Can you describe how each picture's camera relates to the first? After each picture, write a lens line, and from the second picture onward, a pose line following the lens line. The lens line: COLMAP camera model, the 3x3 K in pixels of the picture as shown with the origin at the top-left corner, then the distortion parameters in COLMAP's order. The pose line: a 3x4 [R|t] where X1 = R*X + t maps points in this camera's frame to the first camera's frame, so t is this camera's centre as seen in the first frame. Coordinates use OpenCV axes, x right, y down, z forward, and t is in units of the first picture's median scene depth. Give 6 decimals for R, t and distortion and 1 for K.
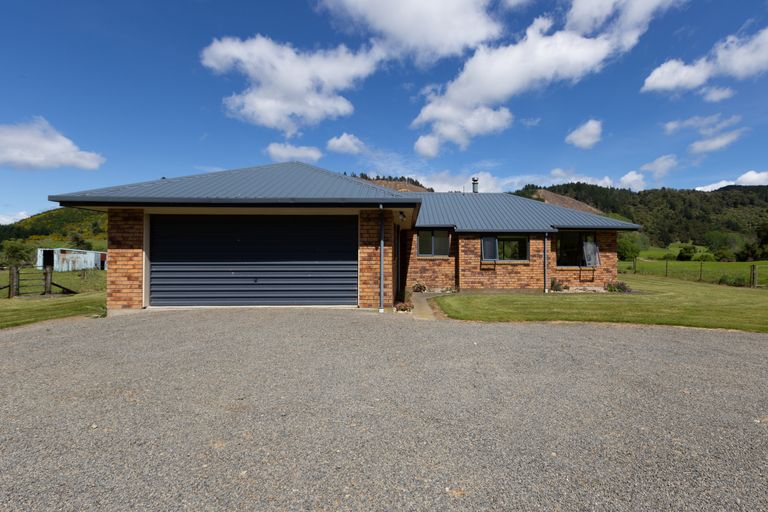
lens RADIAL K [[357.7, 0, 381.5], [0, 357.7, 254.9], [0, 0, 1]] dist [0.004237, 0.001778]
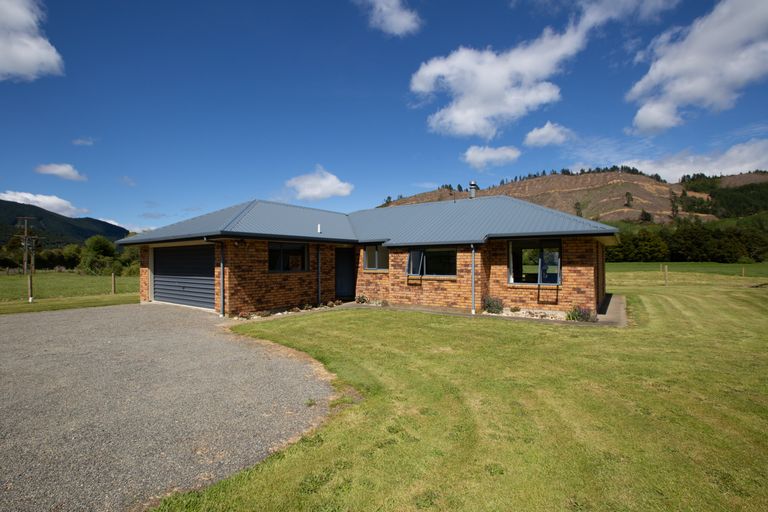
lens RADIAL K [[357.7, 0, 377.2], [0, 357.7, 254.6], [0, 0, 1]] dist [0.004237, 0.001778]
pose [[0.795927, -0.016940, -0.605156, 0.749119], [0.012462, 0.999855, -0.011597, -0.027667], [0.605264, 0.001689, 0.796023, 0.162322]]
